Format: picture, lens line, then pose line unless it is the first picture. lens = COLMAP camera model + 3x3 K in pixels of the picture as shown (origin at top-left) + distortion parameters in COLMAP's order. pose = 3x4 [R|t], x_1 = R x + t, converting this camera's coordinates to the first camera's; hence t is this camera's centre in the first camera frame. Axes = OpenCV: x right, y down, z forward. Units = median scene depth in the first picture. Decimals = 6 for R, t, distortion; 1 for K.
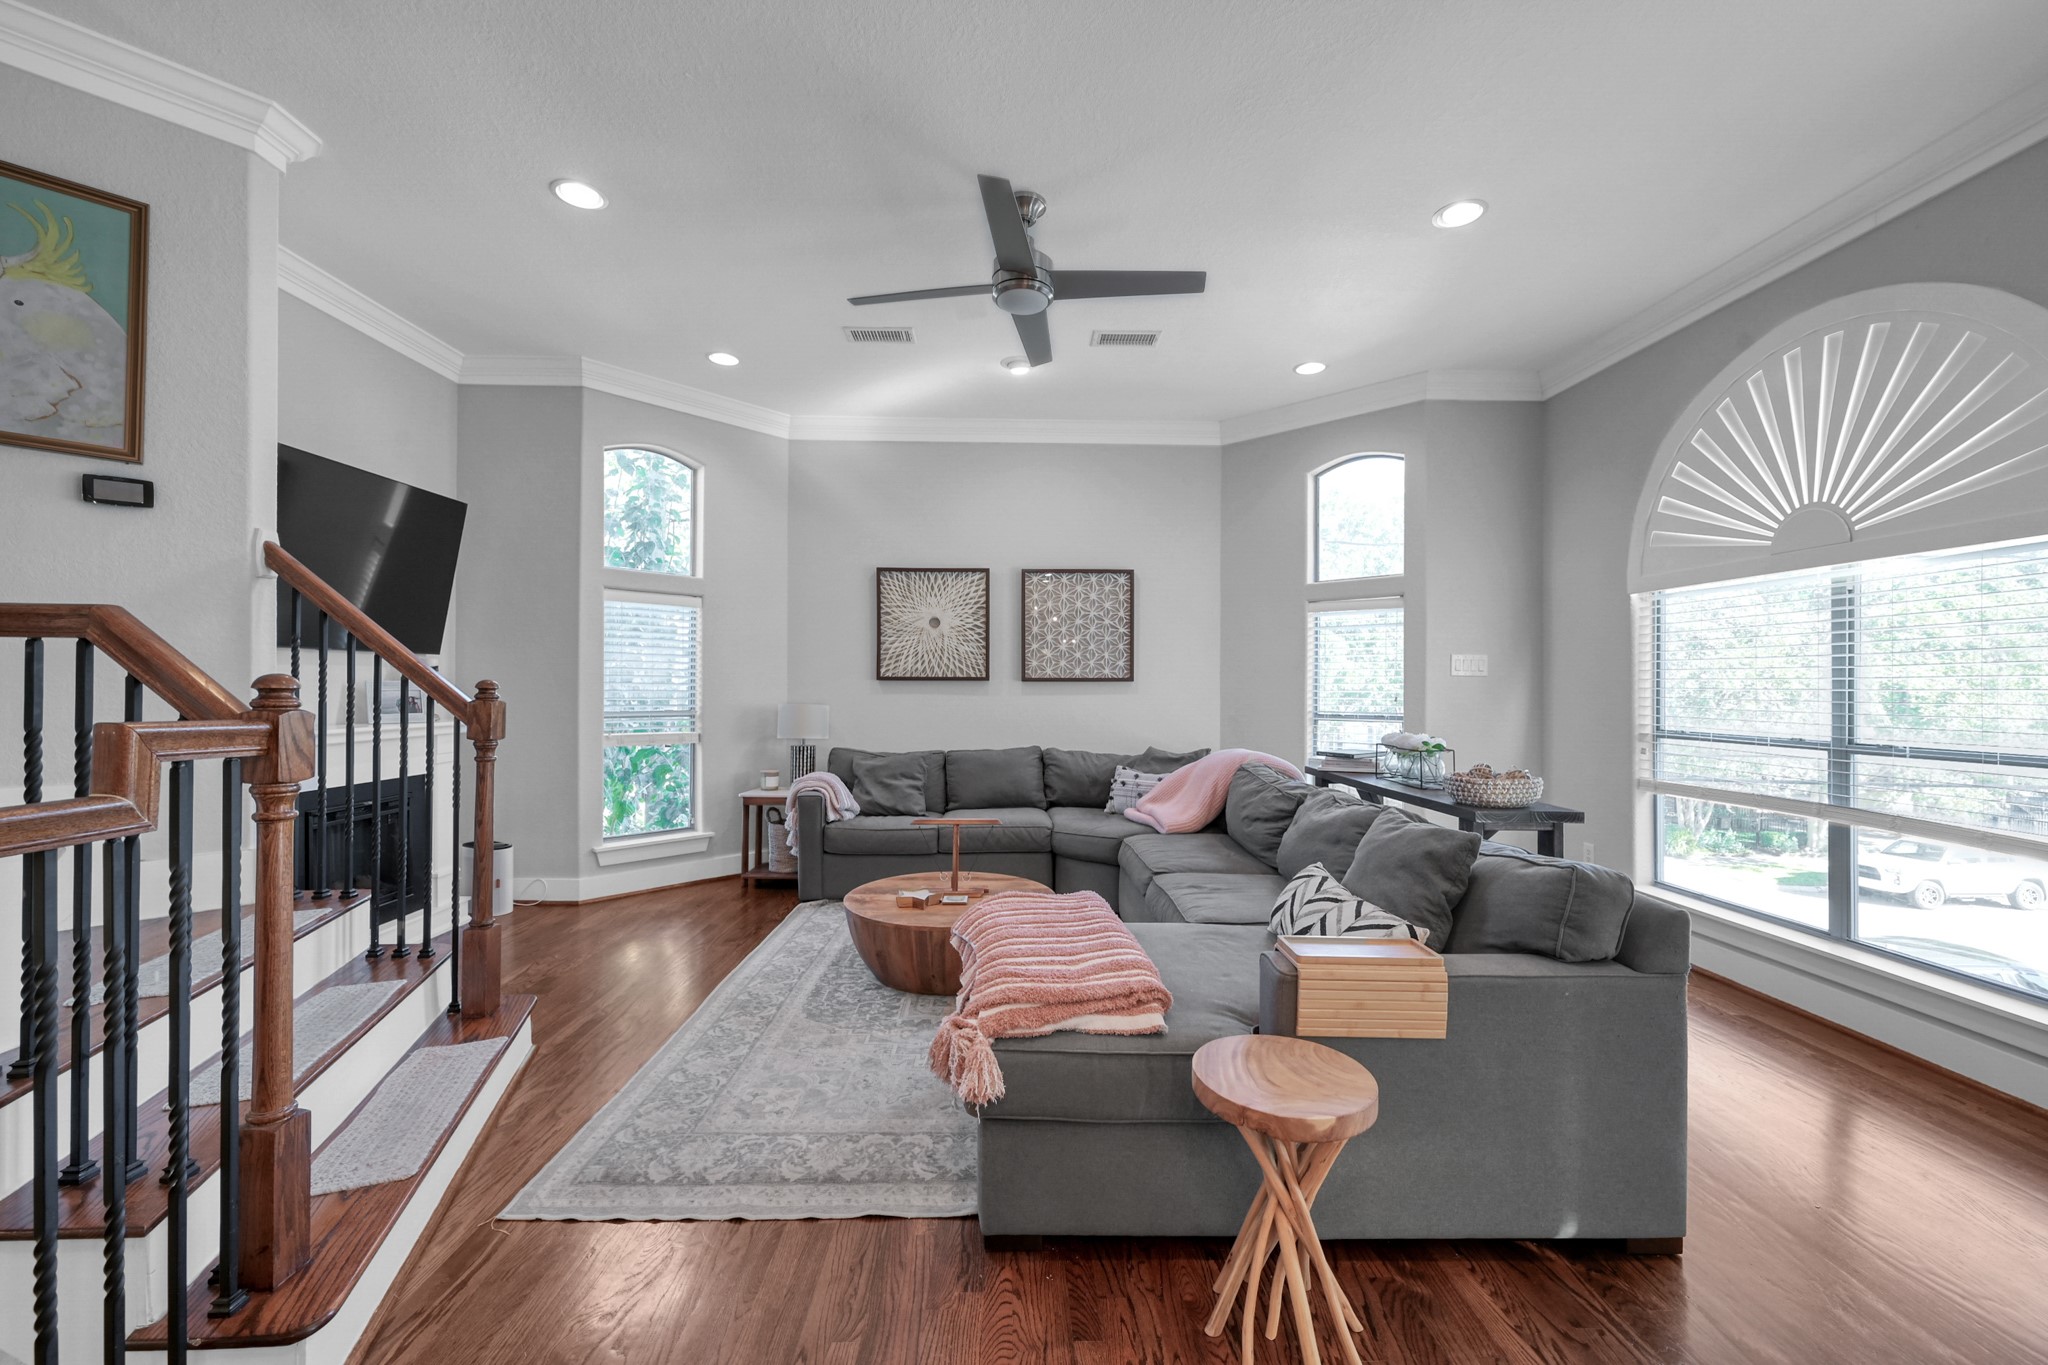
lens RADIAL K [[803.6, 0, 1024.0], [0, 803.6, 682.5], [0, 0, 1]] dist [-0.001045, 0.000584]
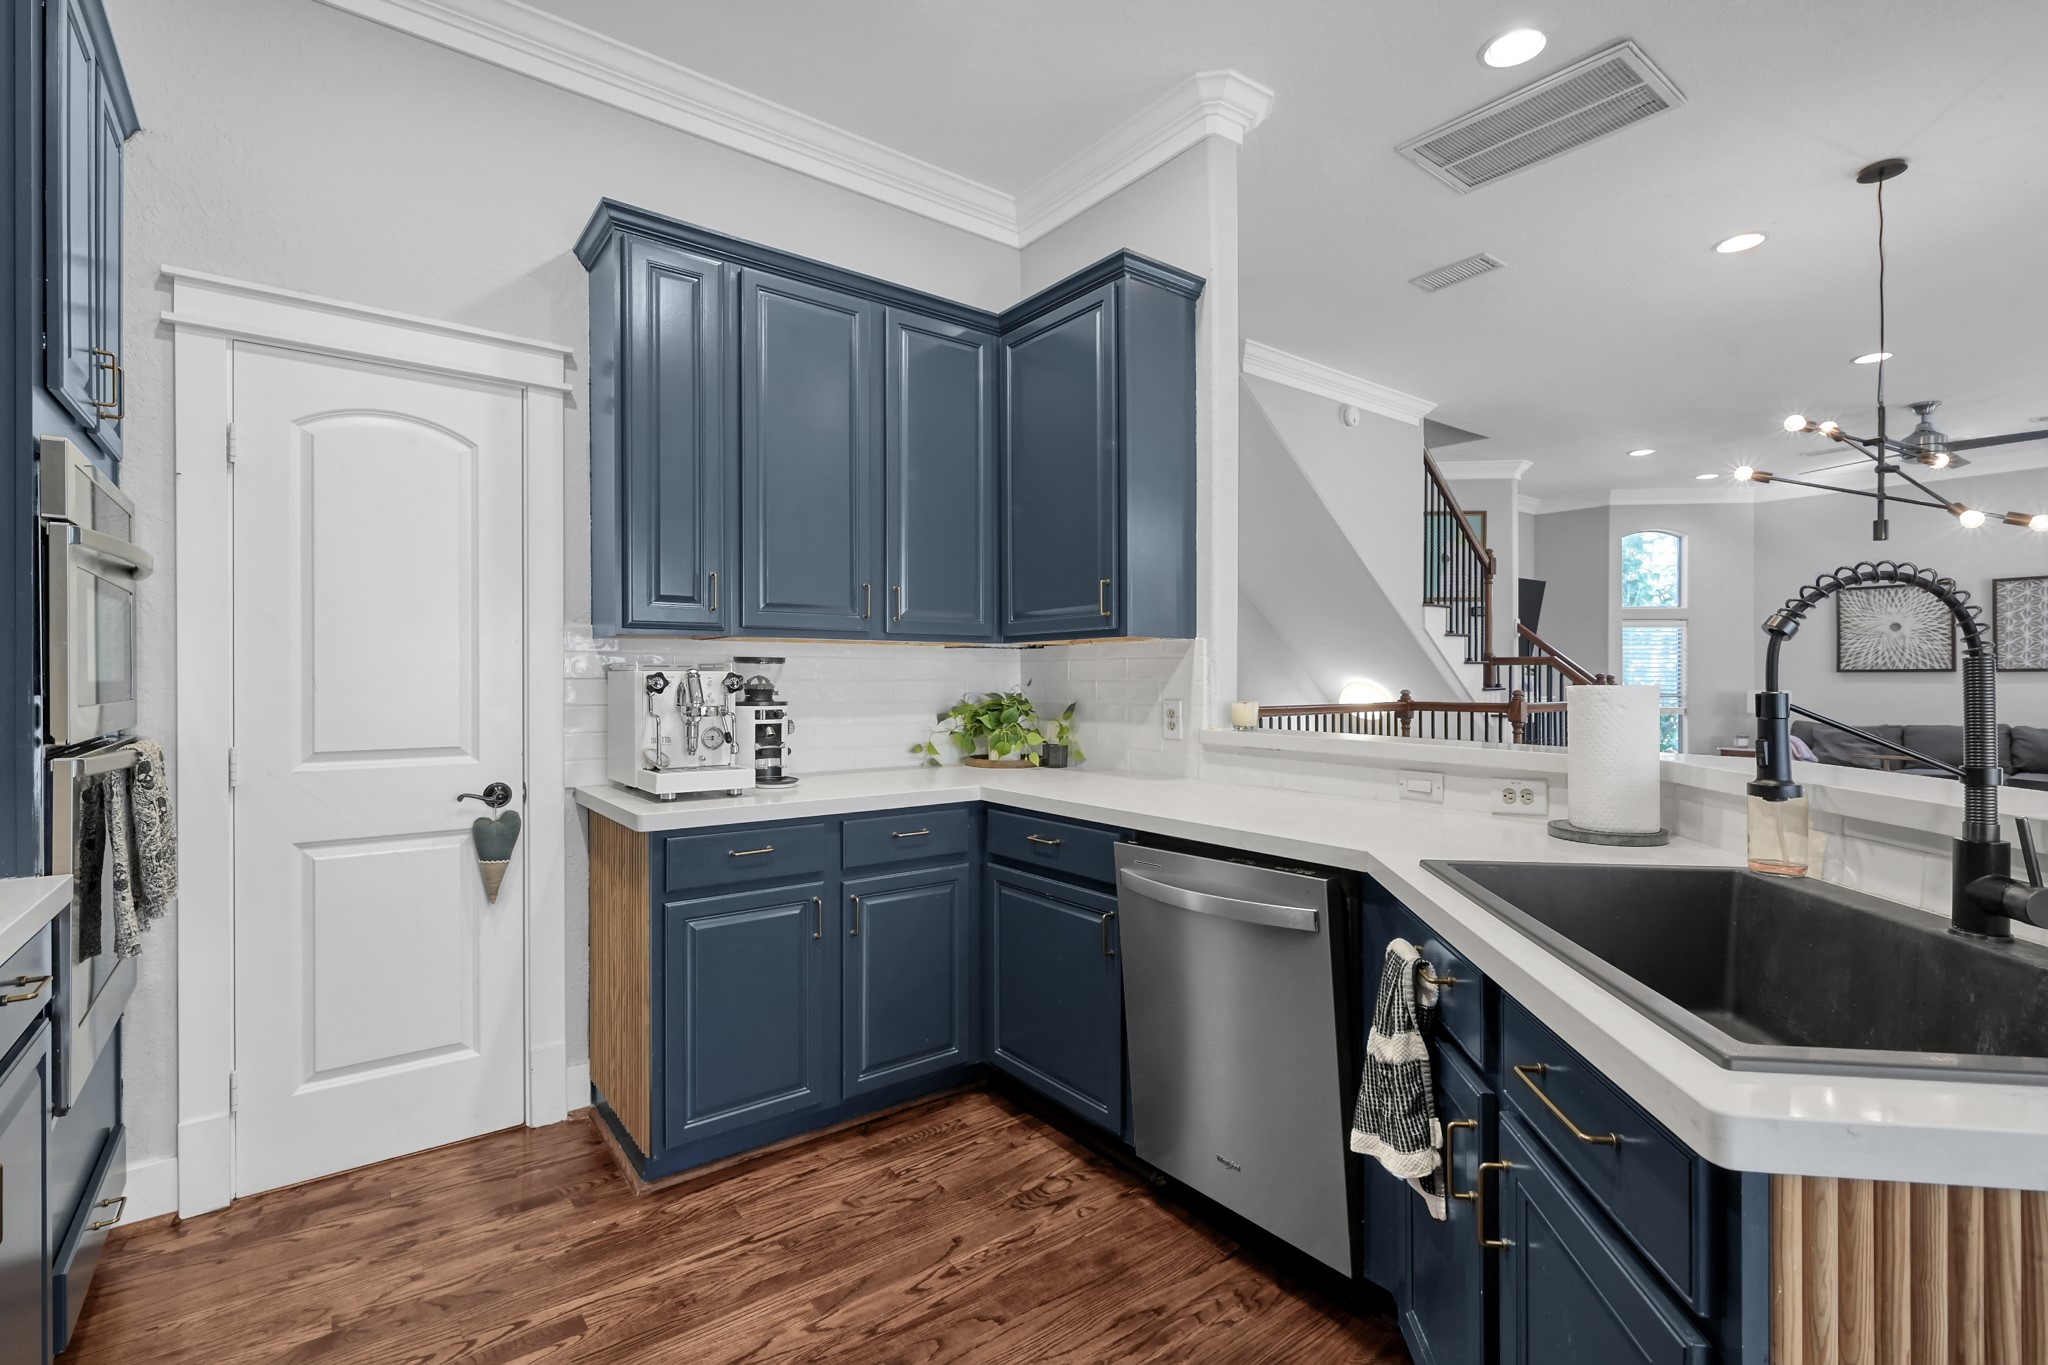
lens RADIAL K [[937.2, 0, 1024.0], [0, 937.2, 682.5], [0, 0, 1]] dist [0.005843, -0.000042]
pose [[0.600358, -0.004474, -0.799719, 0.285761], [0.007493, 0.999972, 0.000031, 0.003898], [0.799696, -0.006011, 0.600375, -1.134252]]
